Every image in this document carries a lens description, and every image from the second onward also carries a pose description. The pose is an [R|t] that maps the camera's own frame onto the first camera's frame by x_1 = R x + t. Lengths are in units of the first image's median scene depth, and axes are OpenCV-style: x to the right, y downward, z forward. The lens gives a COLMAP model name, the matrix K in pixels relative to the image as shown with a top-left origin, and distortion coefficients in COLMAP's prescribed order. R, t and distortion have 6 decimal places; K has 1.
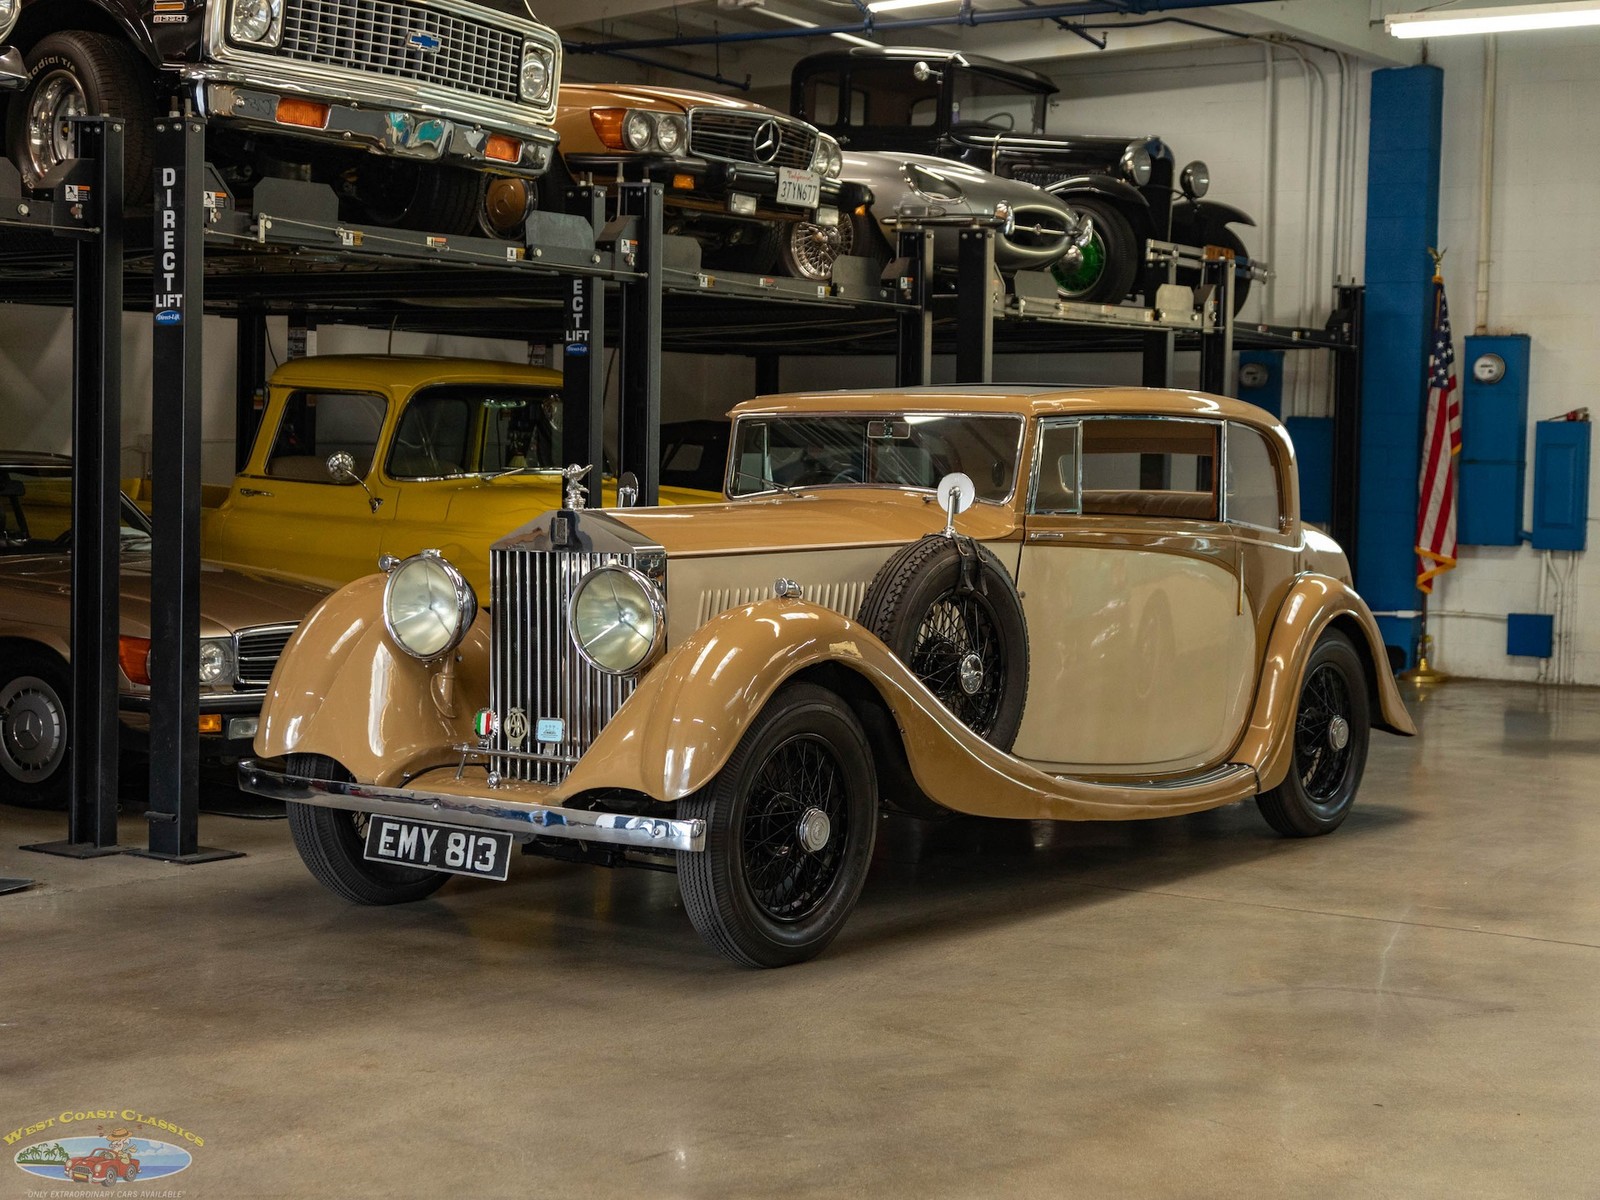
lens RADIAL K [[2780.8, 0, 881.3], [0, 2780.8, 686.3], [0, 0, 1]] dist [0.013081, 0.000000]
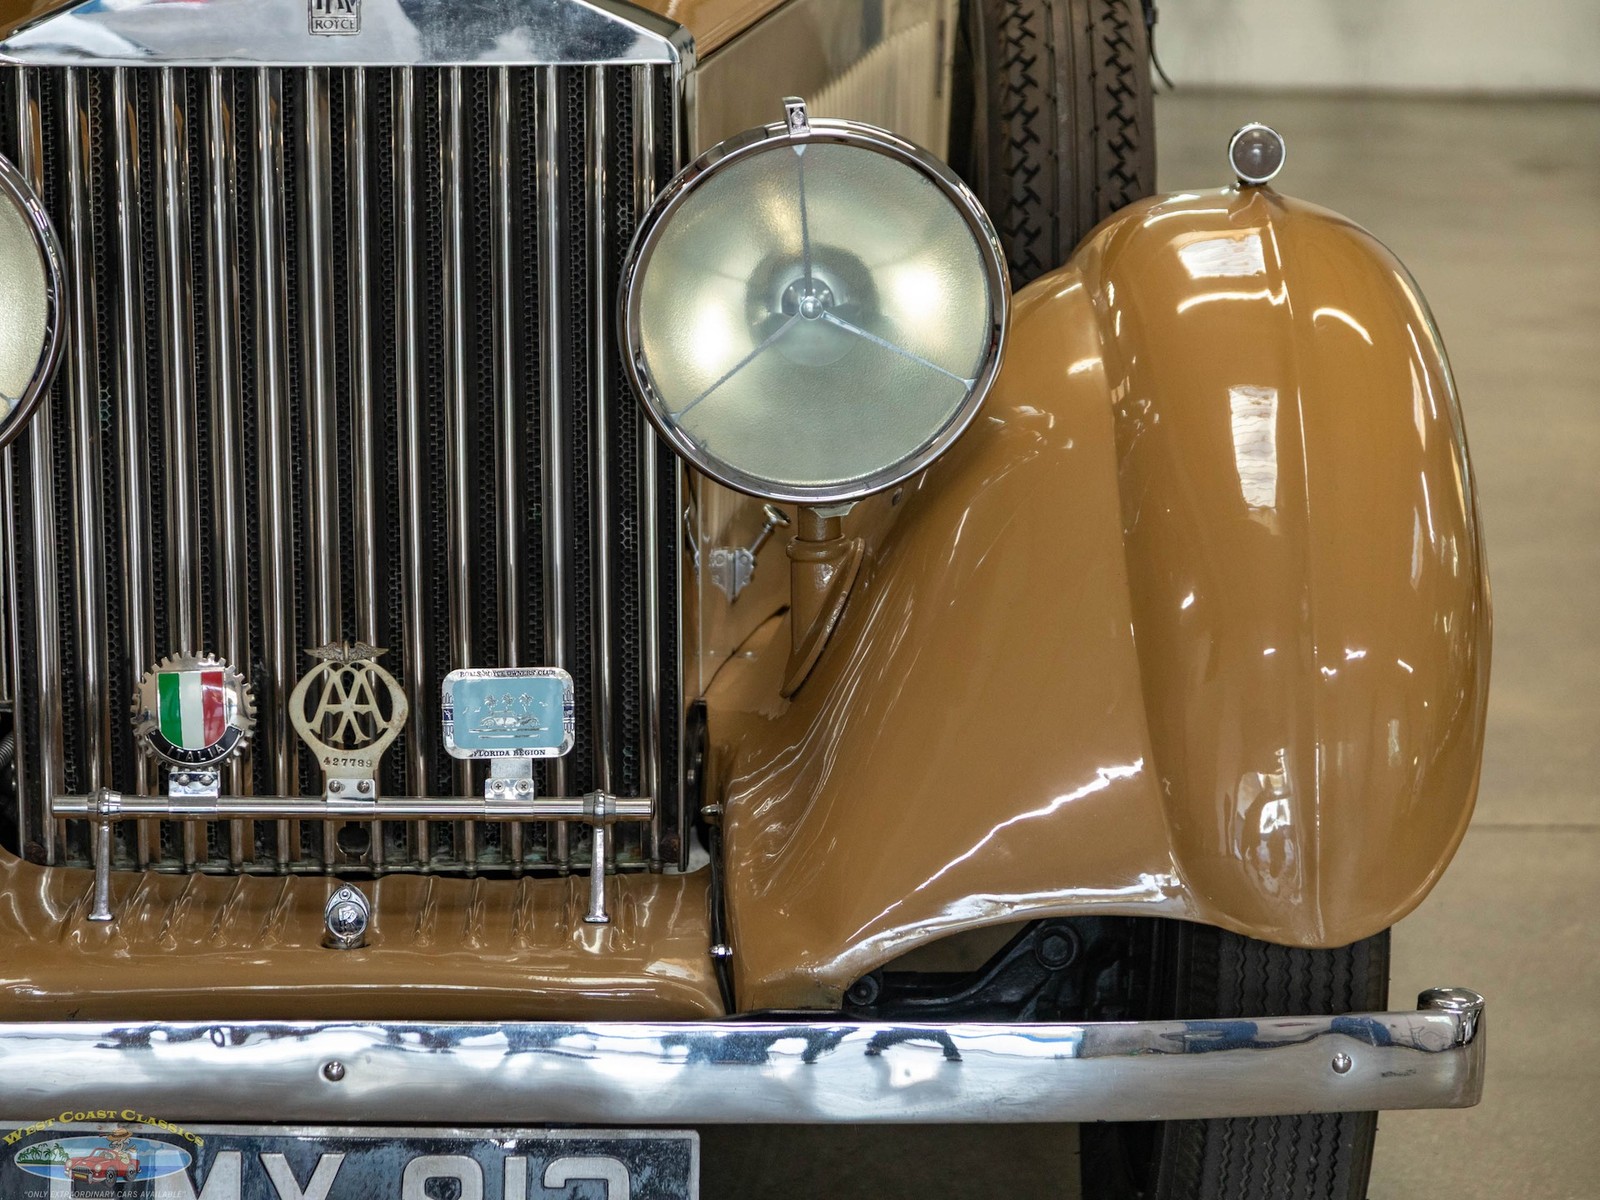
lens RADIAL K [[5010.2, 0, 799.6], [0, 5010.2, 588.5], [0, 0, 1]] dist [0.041010, 0.000000]
pose [[0.795611, -0.127359, 0.592269, -0.402554], [0.046916, 0.987669, 0.149362, -0.072700], [-0.603988, -0.091047, 0.791776, 0.587424]]
